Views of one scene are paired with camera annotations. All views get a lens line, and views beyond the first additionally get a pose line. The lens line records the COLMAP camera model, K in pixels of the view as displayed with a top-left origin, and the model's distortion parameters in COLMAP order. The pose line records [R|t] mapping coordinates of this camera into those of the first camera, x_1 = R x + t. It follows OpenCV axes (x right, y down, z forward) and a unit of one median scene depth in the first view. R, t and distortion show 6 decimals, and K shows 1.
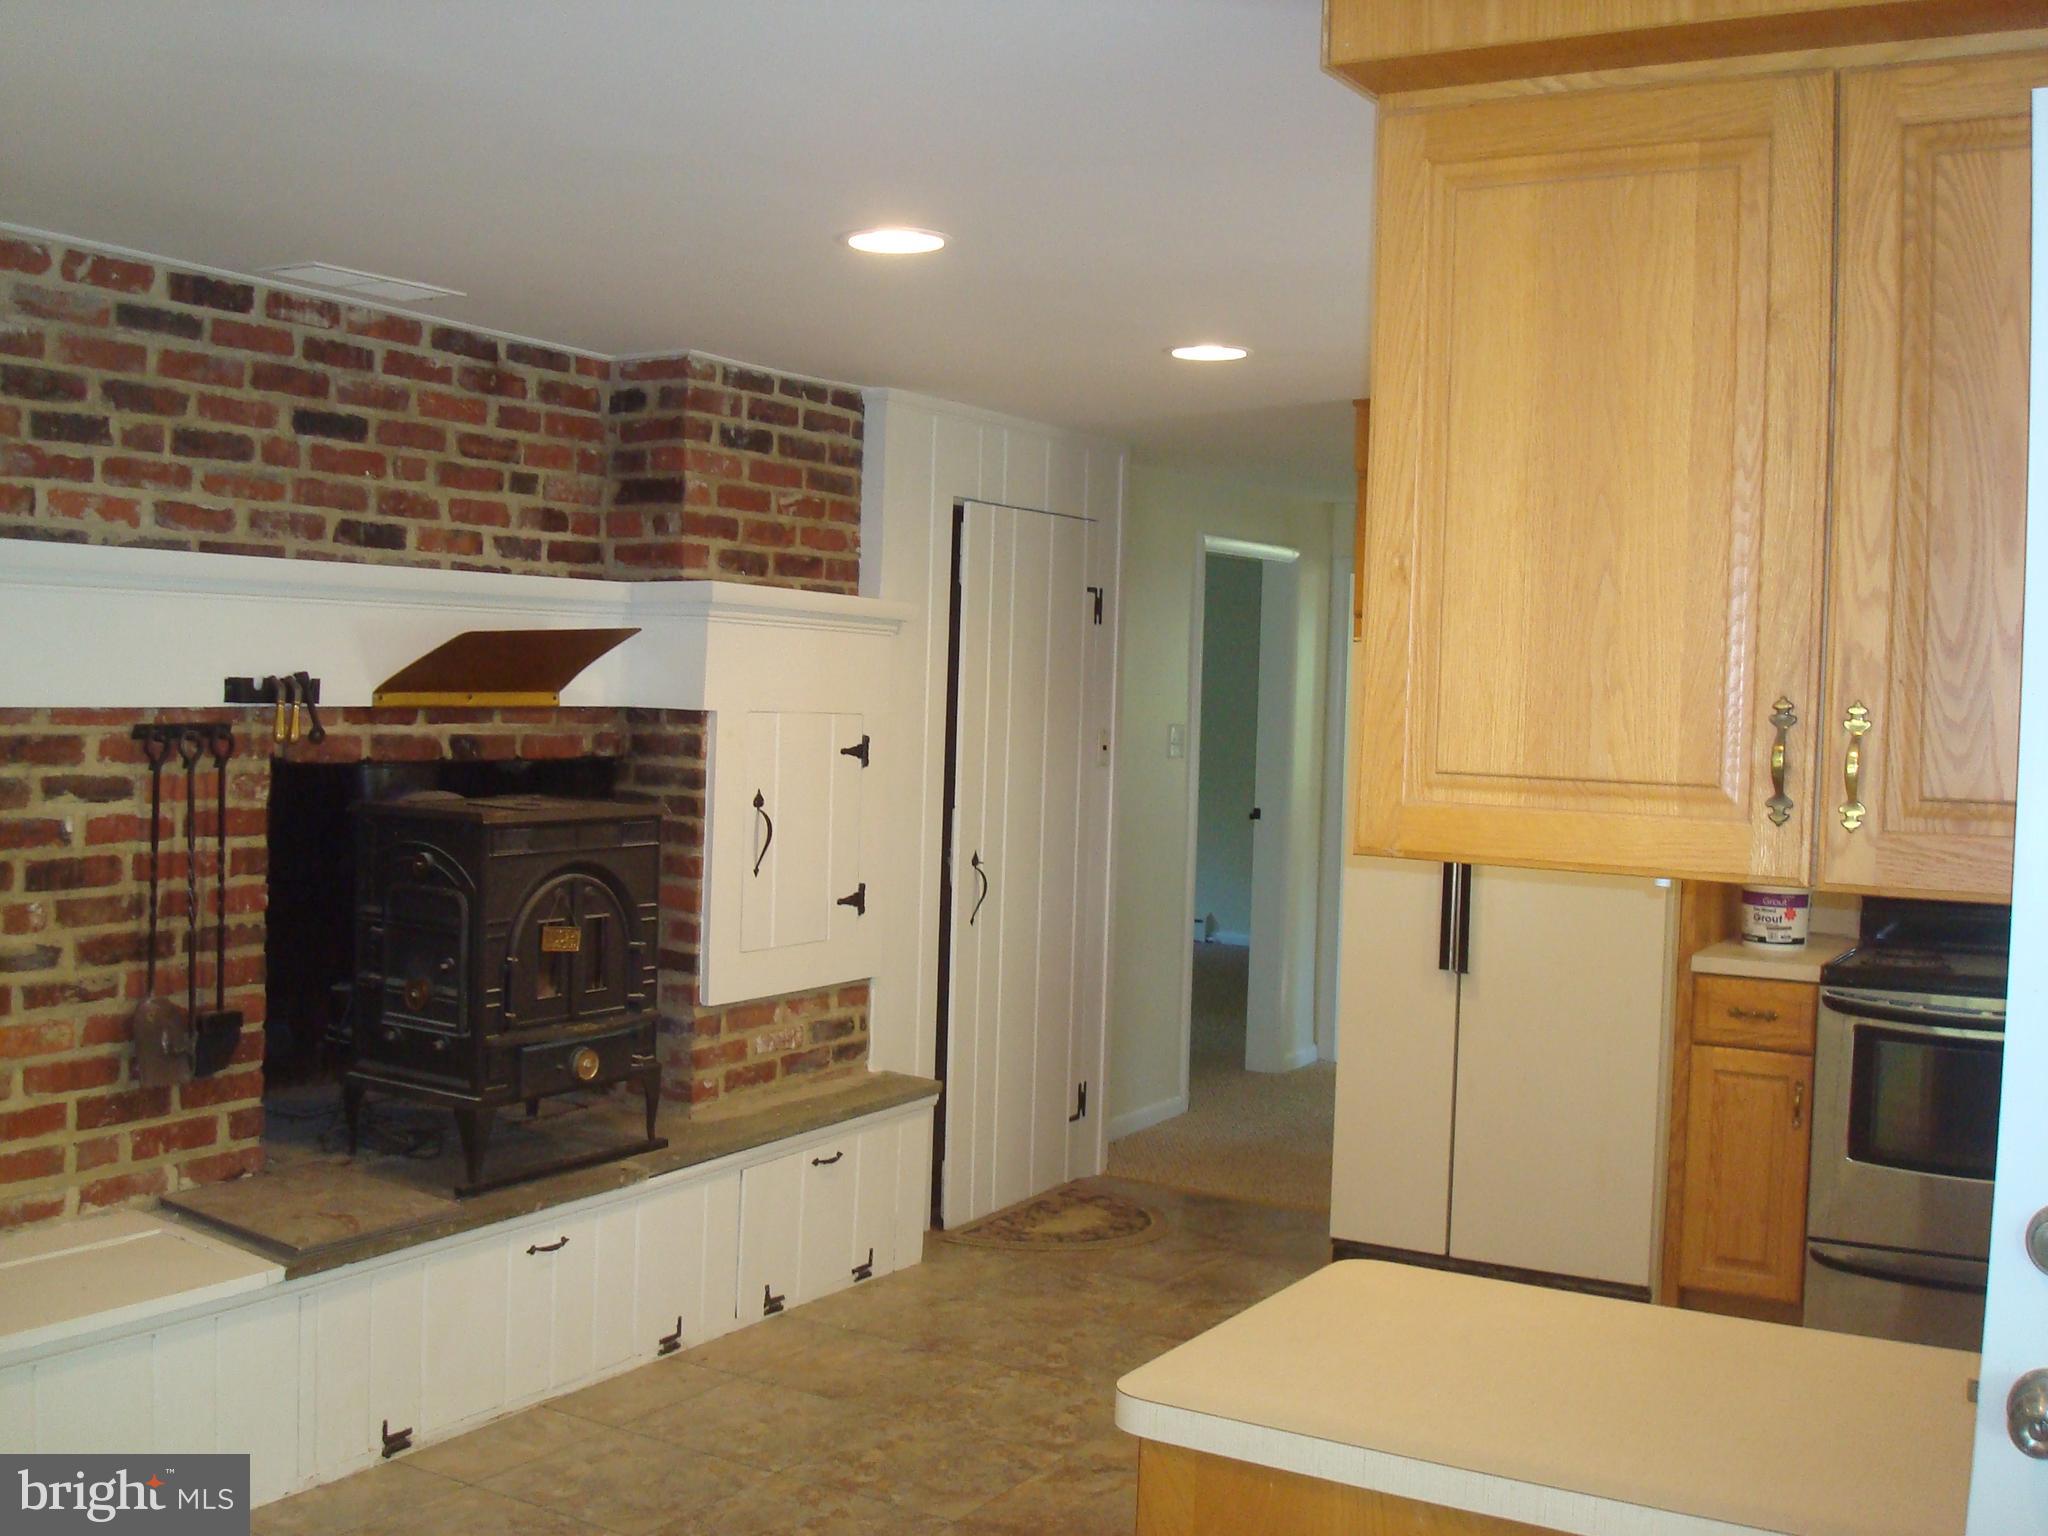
lens RADIAL K [[2107.3, 0, 1025.1], [0, 2107.3, 755.3], [0, 0, 1]] dist [-0.086441, -0.028370]
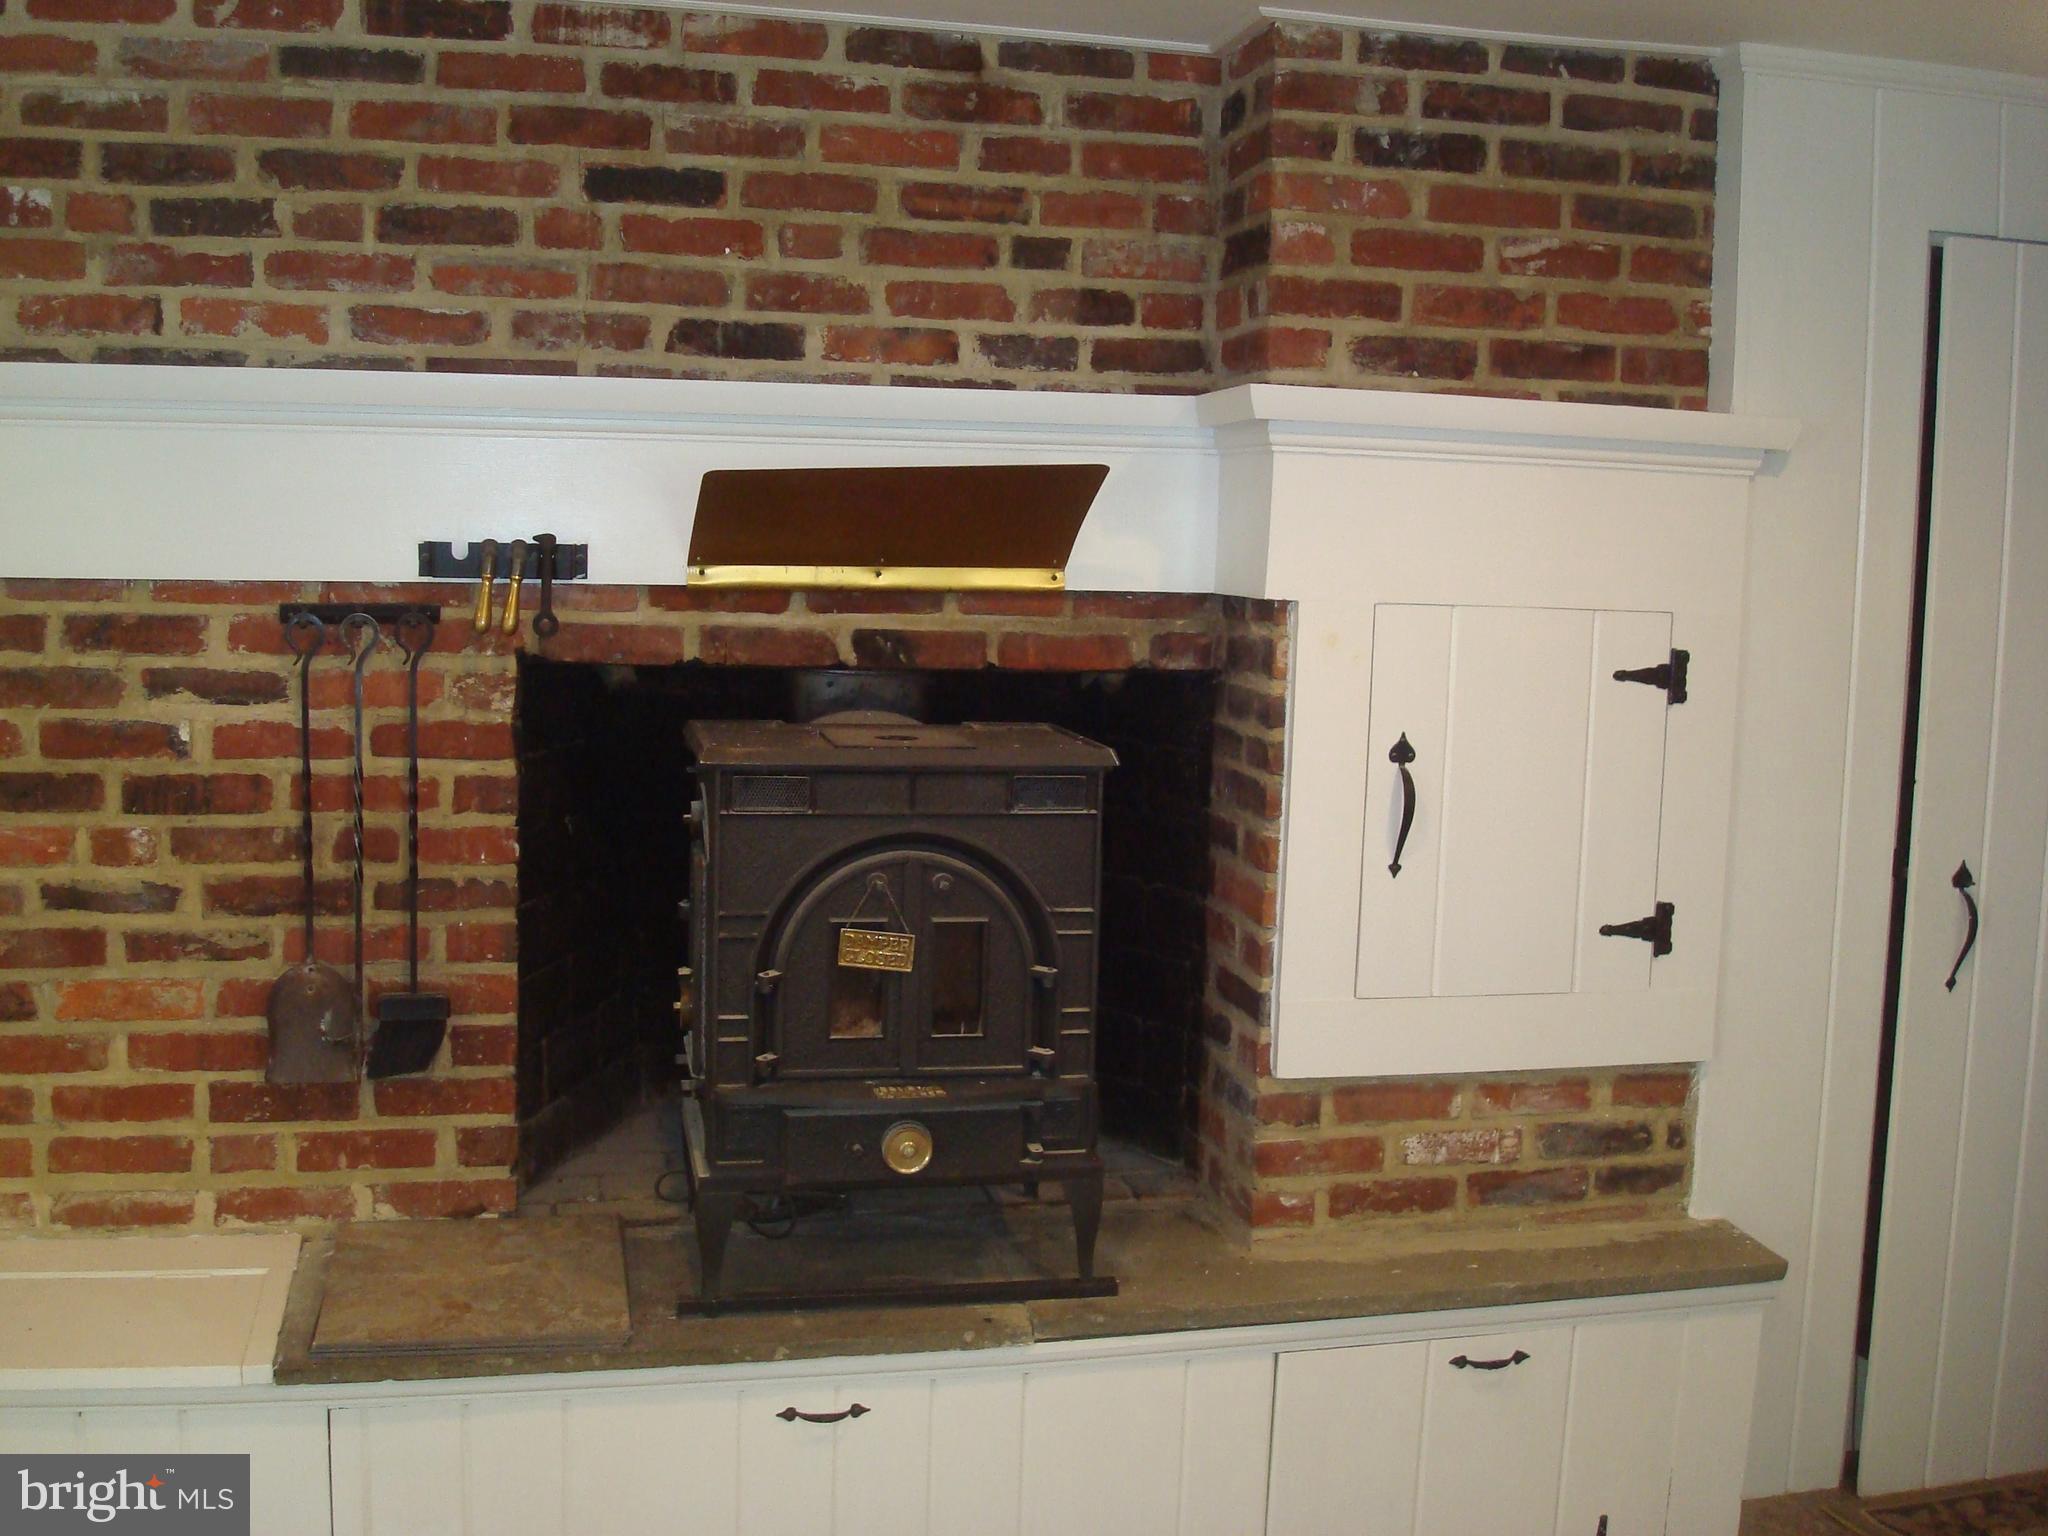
lens RADIAL K [[2107.3, 0, 1025.1], [0, 2107.3, 755.3], [0, 0, 1]] dist [-0.086441, -0.028370]
pose [[0.688356, 0.061362, -0.722773, 0.263568], [-0.029927, 0.997970, 0.056224, -0.008962], [0.724755, -0.017072, 0.688795, 0.573058]]
